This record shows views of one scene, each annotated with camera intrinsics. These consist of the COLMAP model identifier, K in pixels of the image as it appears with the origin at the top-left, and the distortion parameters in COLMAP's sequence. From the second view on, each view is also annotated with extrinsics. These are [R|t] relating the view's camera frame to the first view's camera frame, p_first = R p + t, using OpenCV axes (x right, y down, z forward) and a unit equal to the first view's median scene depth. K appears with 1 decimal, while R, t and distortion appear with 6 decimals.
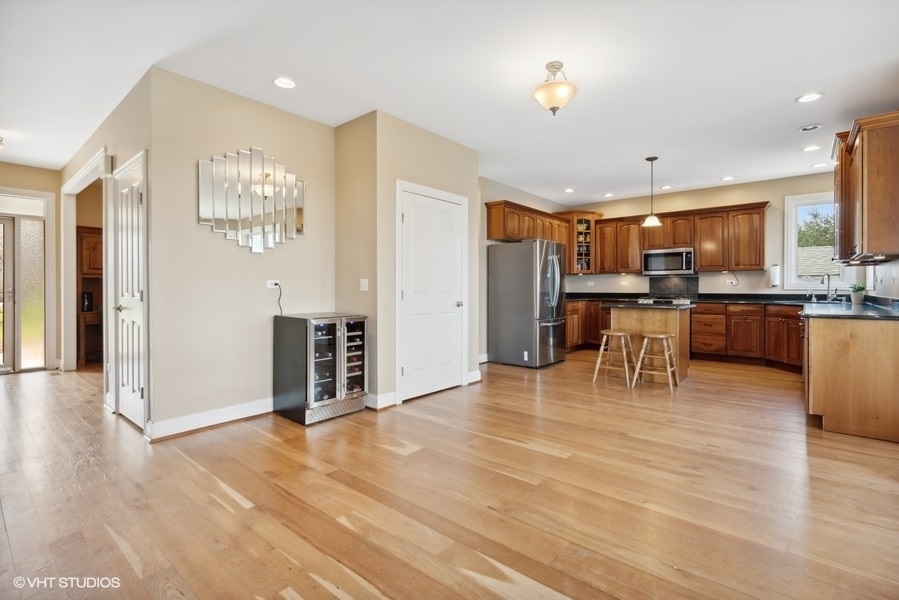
lens RADIAL K [[413.8, 0, 450.9], [0, 413.8, 291.3], [0, 0, 1]] dist [-0.001337, 0.000491]
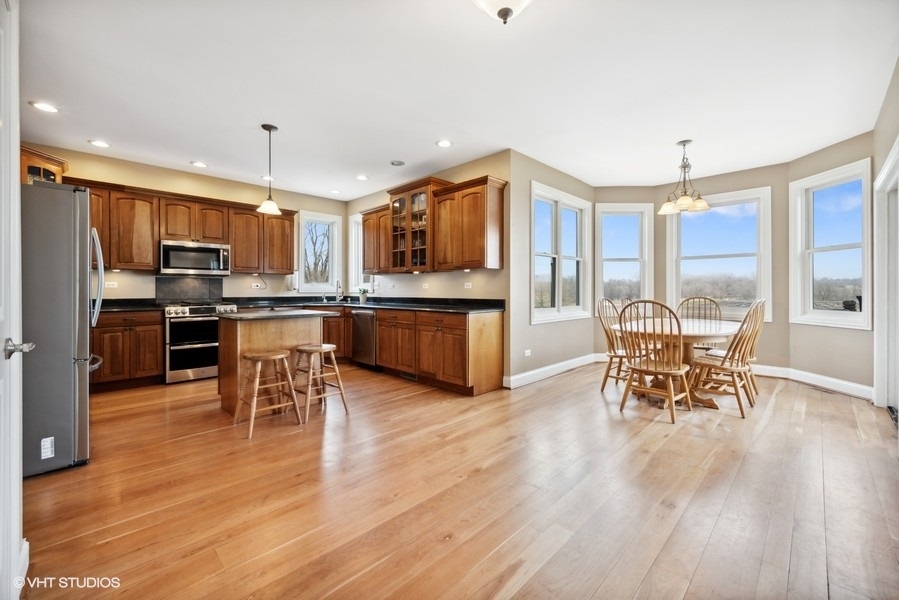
lens RADIAL K [[372.0, 0, 450.0], [0, 372.0, 292.6], [0, 0, 1]] dist [0.001724, 0.000172]
pose [[0.084646, -0.004964, 0.996399, -0.156400], [0.010965, 0.999932, 0.004050, -0.004076], [-0.996351, 0.010583, 0.084694, 0.488635]]
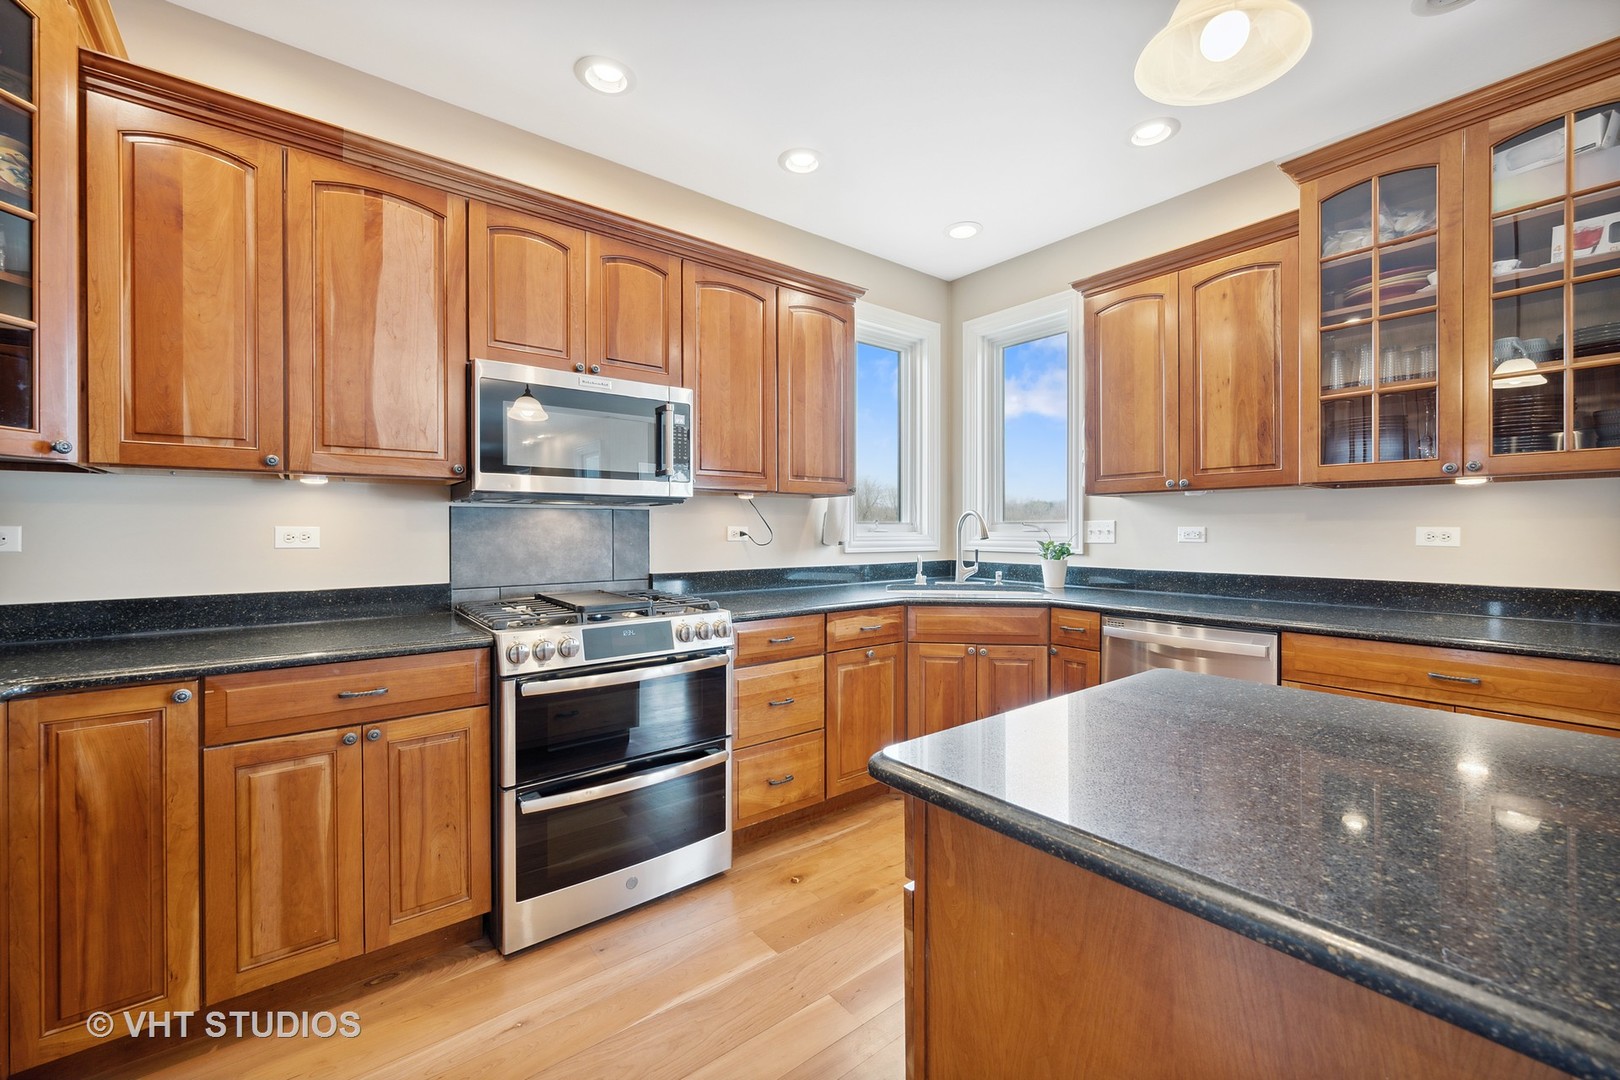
lens RADIAL K [[655.9, 0, 812.3], [0, 655.9, 536.7], [0, 0, 1]] dist [-0.001555, -0.000001]
pose [[0.201211, -0.010074, 0.979496, 0.229245], [0.011798, 0.999900, 0.007860, -0.022758], [-0.979477, 0.009974, 0.201309, 0.876859]]
